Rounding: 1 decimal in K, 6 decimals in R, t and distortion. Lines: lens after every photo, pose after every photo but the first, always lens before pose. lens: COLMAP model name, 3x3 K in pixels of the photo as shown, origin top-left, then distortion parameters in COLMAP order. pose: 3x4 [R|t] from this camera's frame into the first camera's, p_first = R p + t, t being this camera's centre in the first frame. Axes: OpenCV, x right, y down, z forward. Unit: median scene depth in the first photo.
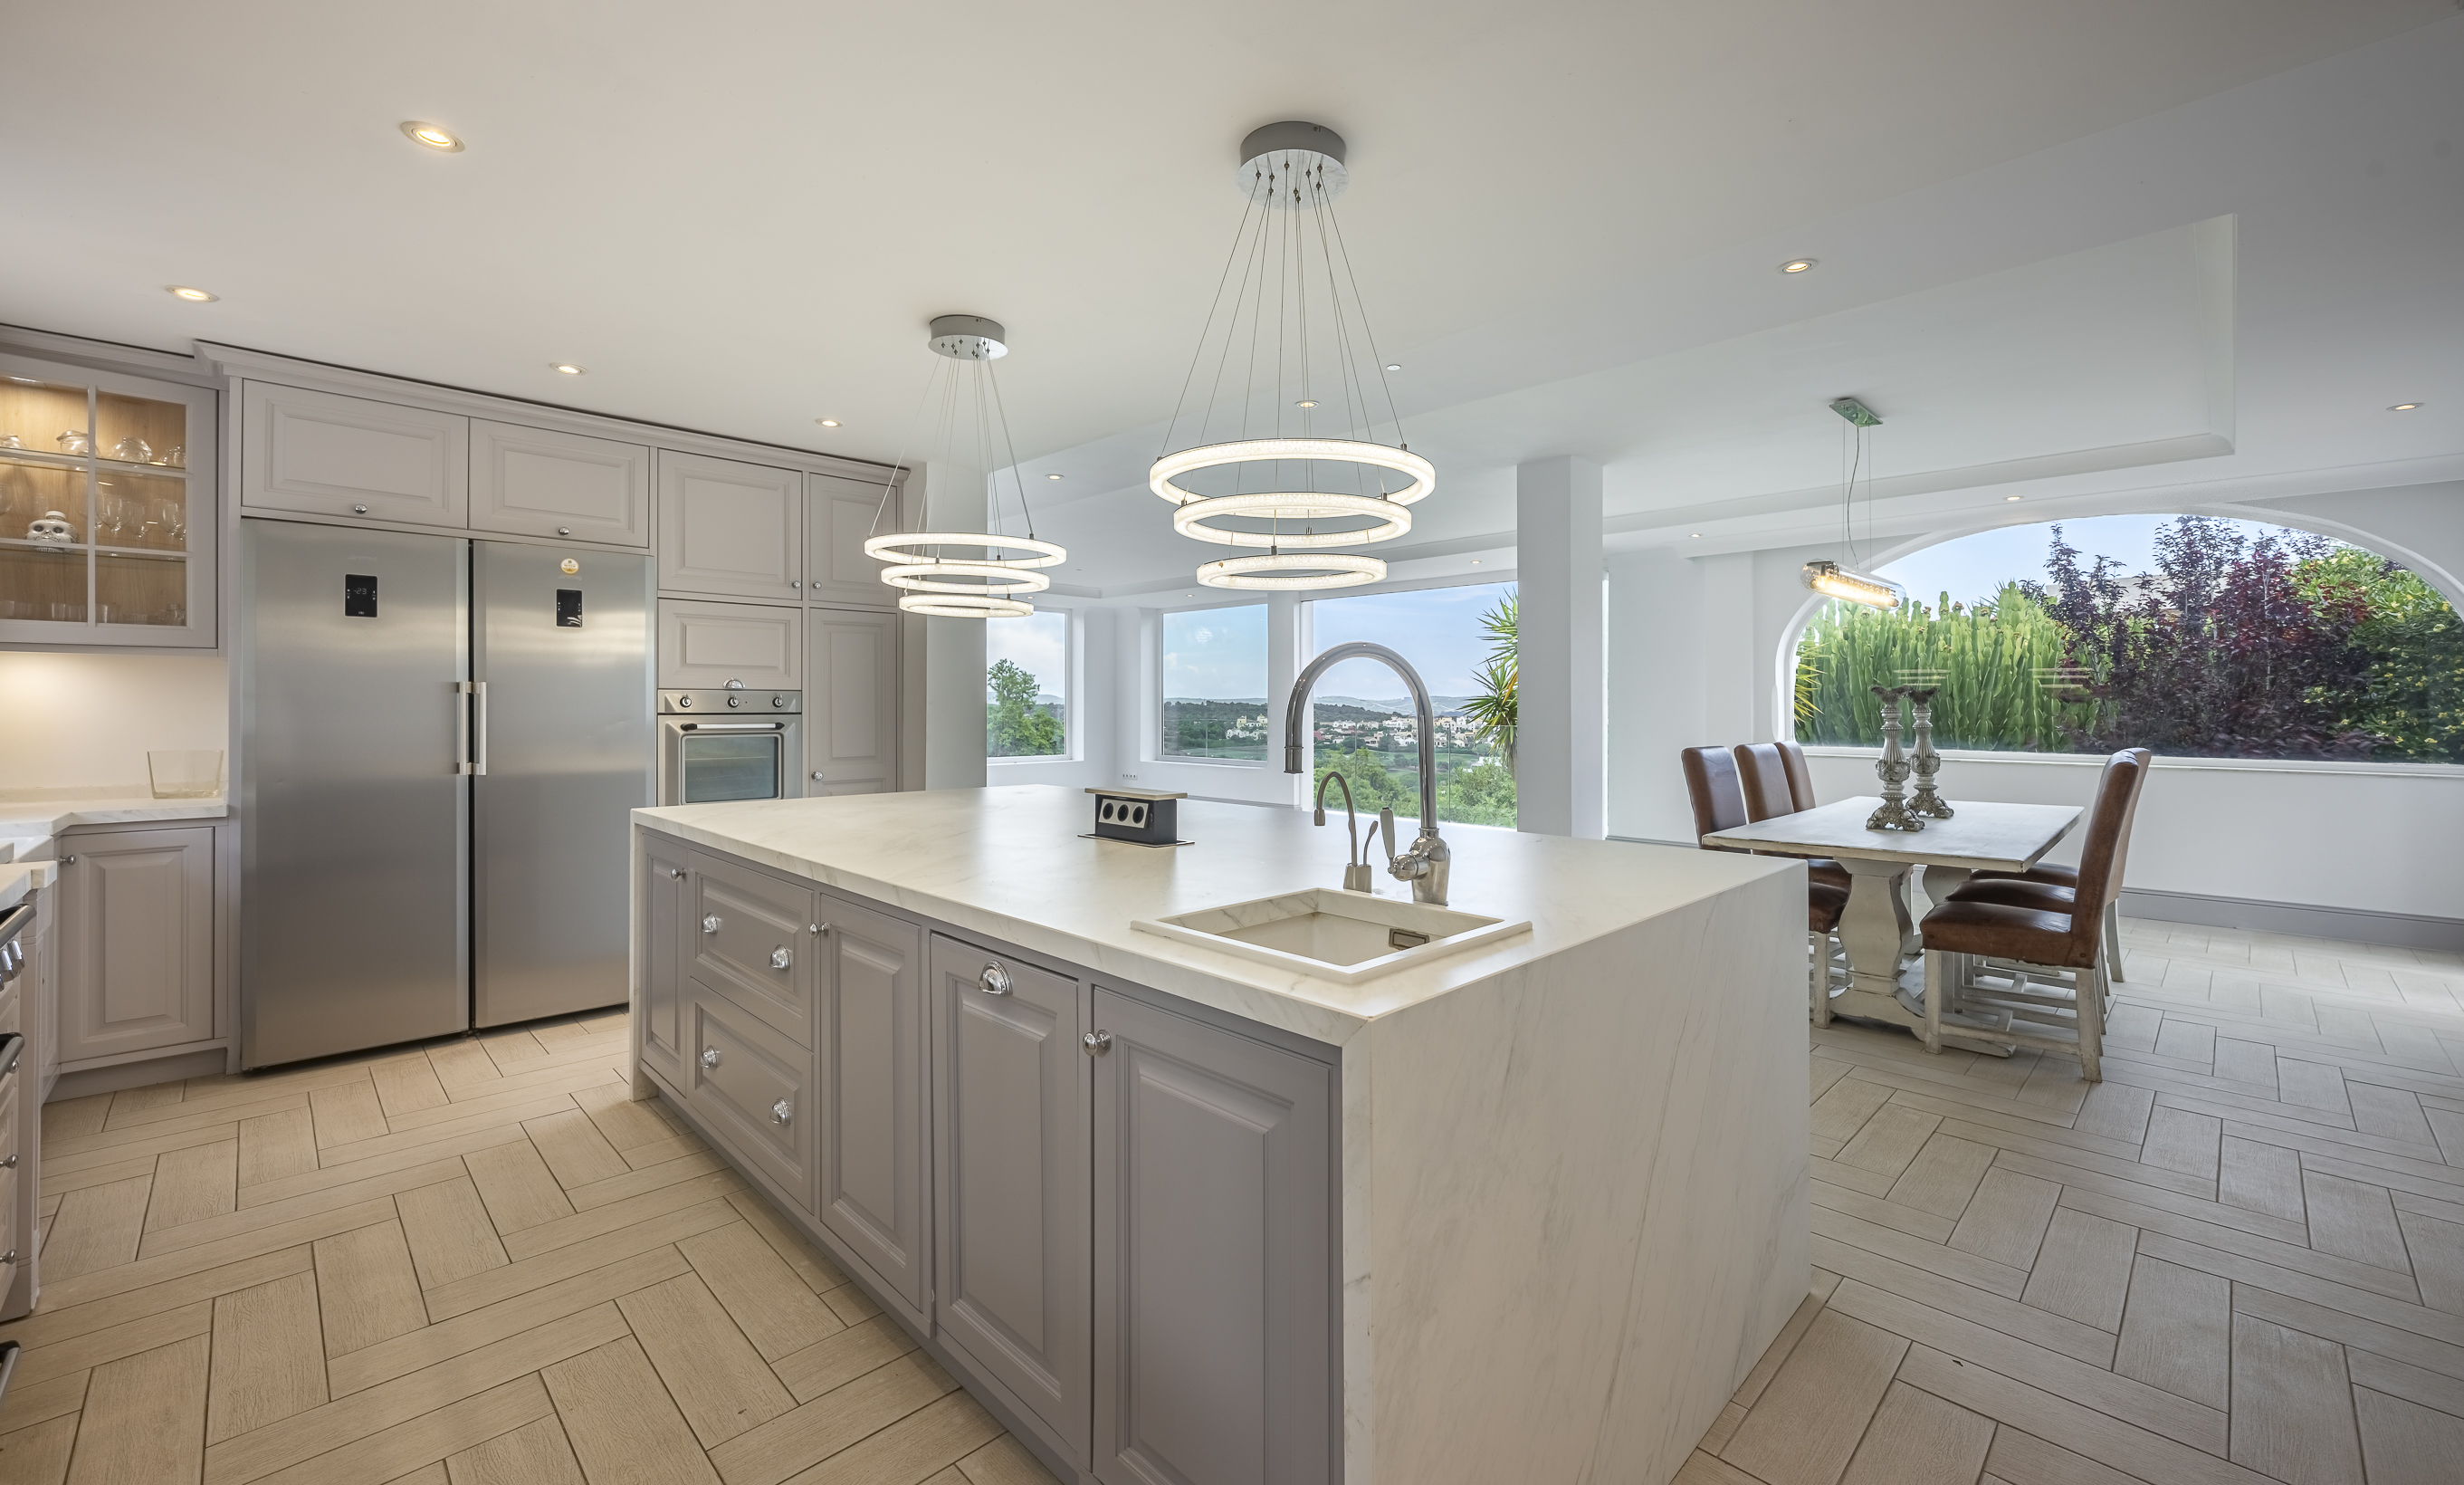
lens RADIAL K [[996.2, 0, 1232.5], [0, 996.2, 704.7], [0, 0, 1]] dist [0.000533, 0.000301]
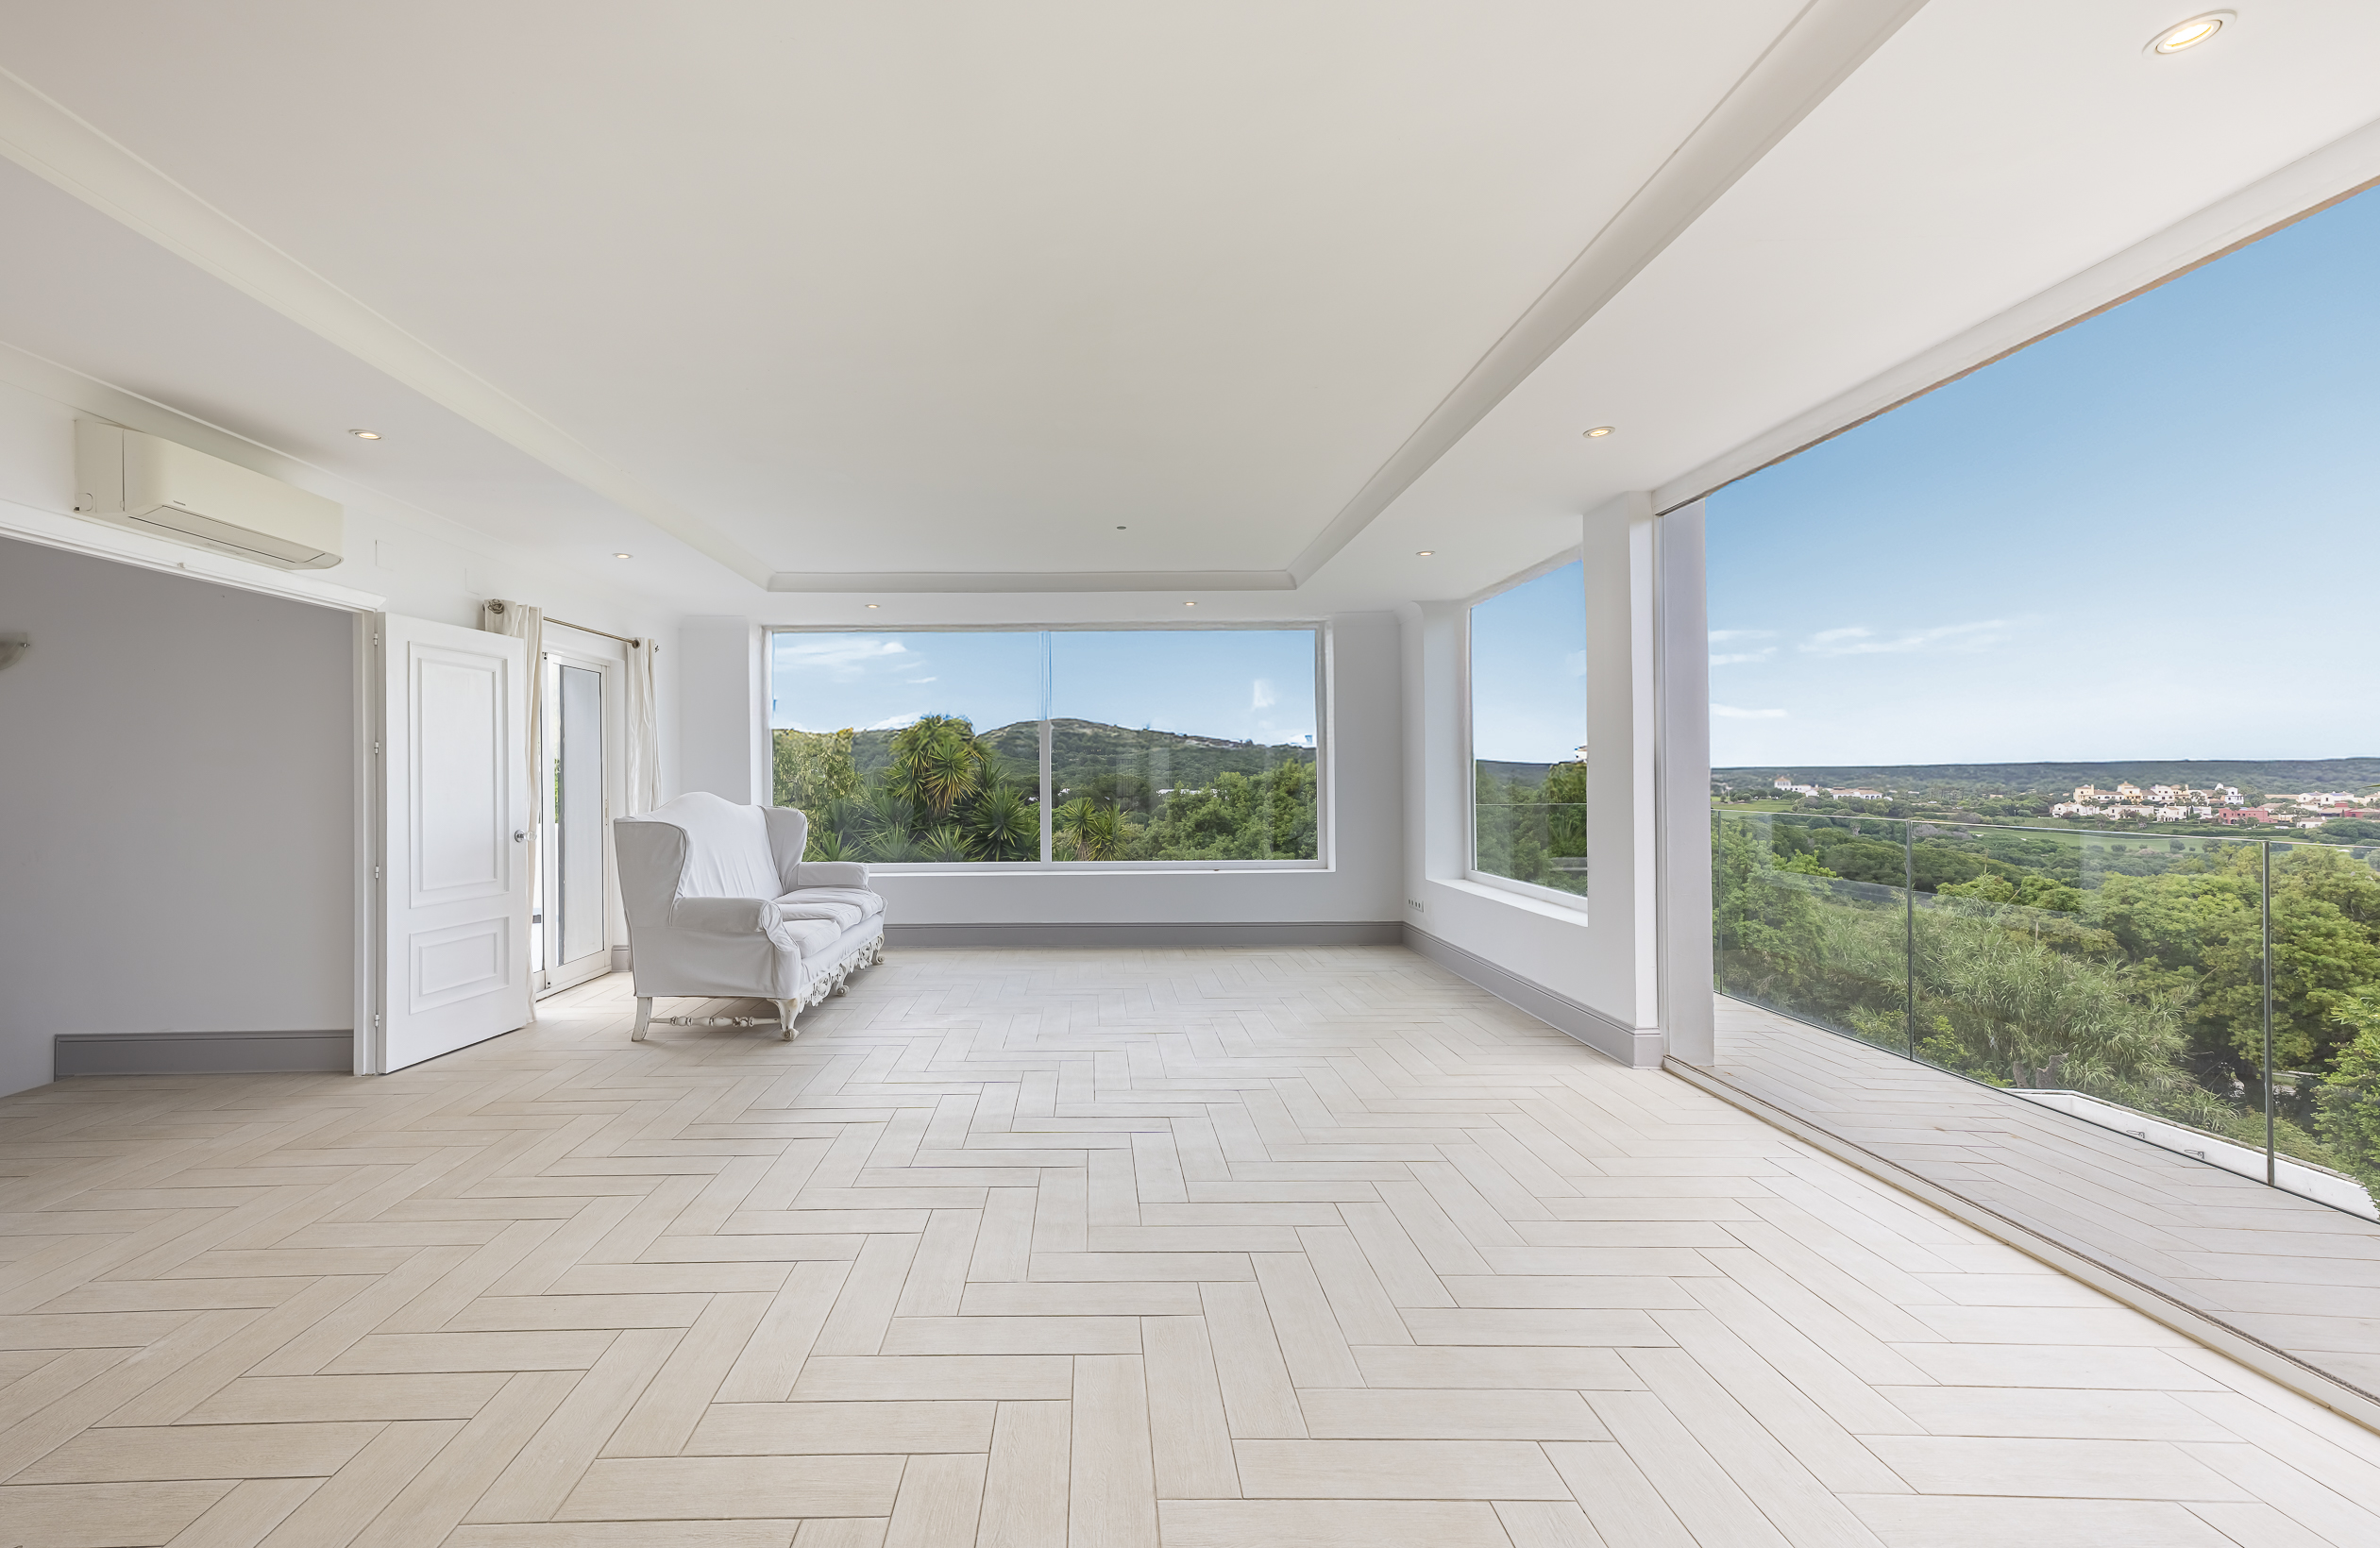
lens RADIAL K [[985.5, 0, 1092.4], [0, 985.5, 774.5], [0, 0, 1]] dist [0.018889, -0.000016]
pose [[0.713317, -0.010367, -0.700765, 0.251446], [0.010489, 0.999937, -0.004116, -0.003888], [0.700763, -0.004414, 0.713381, 0.758280]]
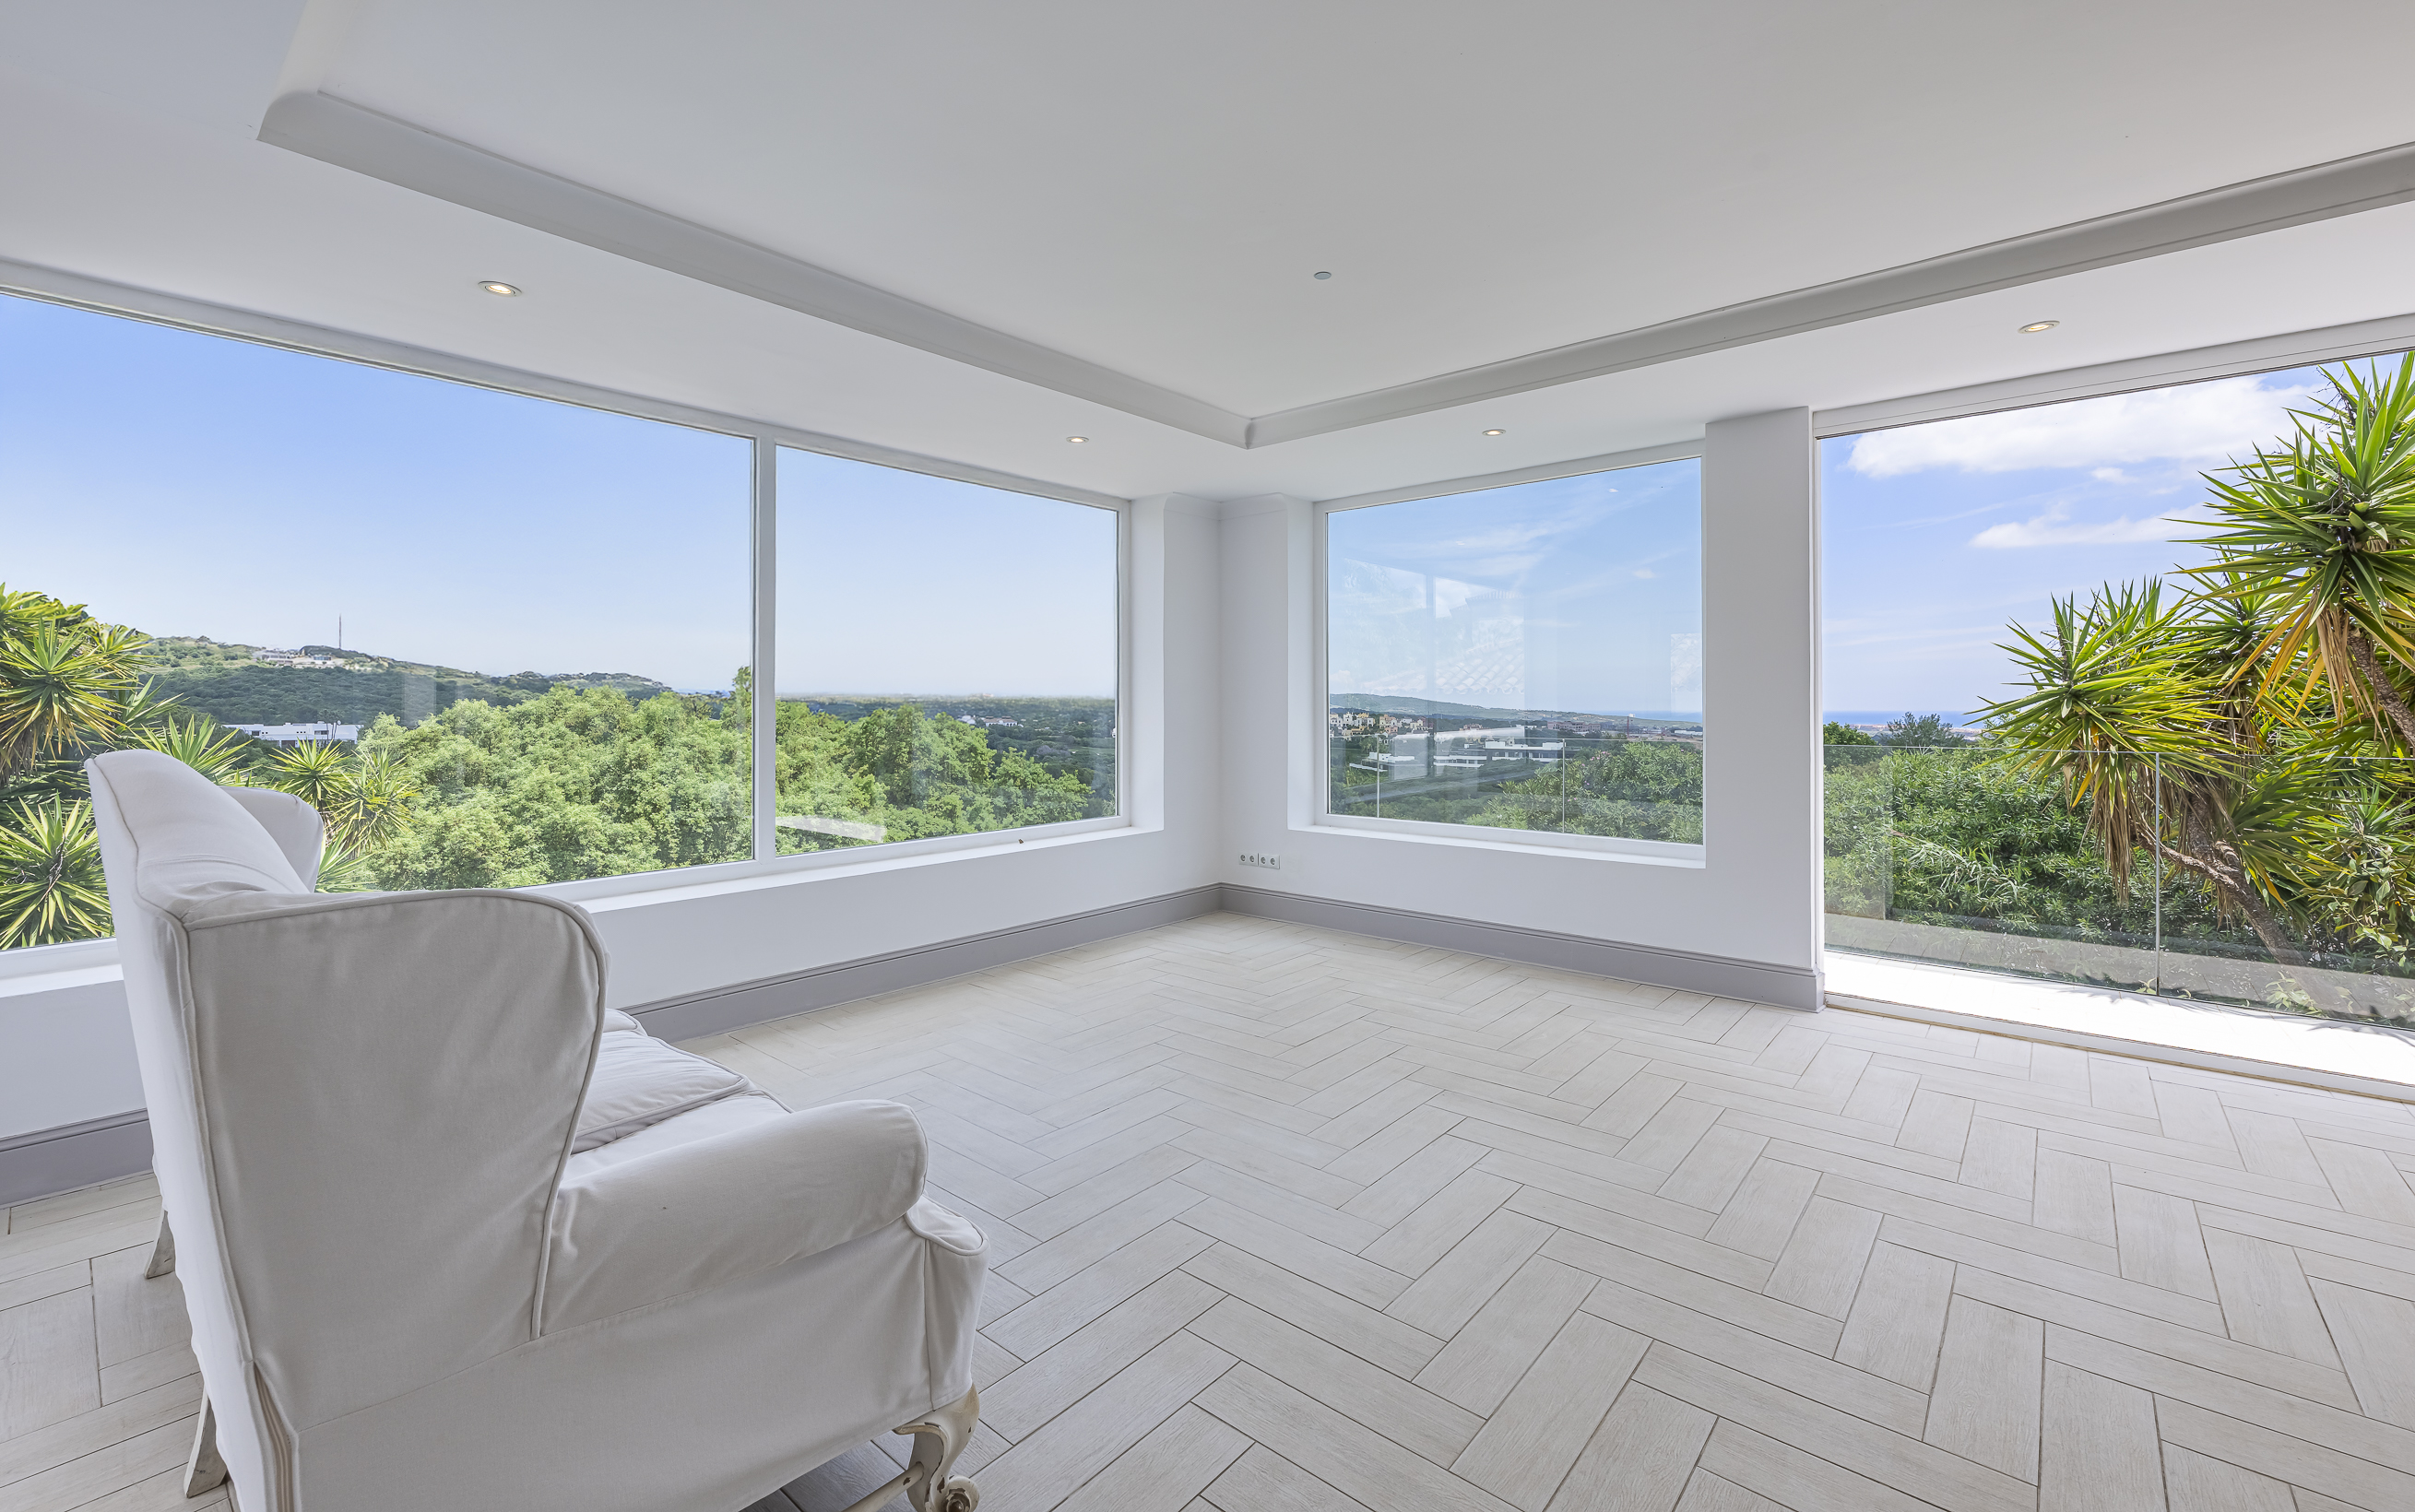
lens RADIAL K [[998.4, 0, 1200.9], [0, 998.4, 709.1], [0, 0, 1]] dist [-0.000782, 0.000049]
pose [[0.996943, -0.007854, 0.077740, -0.265681], [0.007305, 0.999946, 0.007343, -0.004972], [-0.077794, -0.006753, 0.996947, 0.861148]]
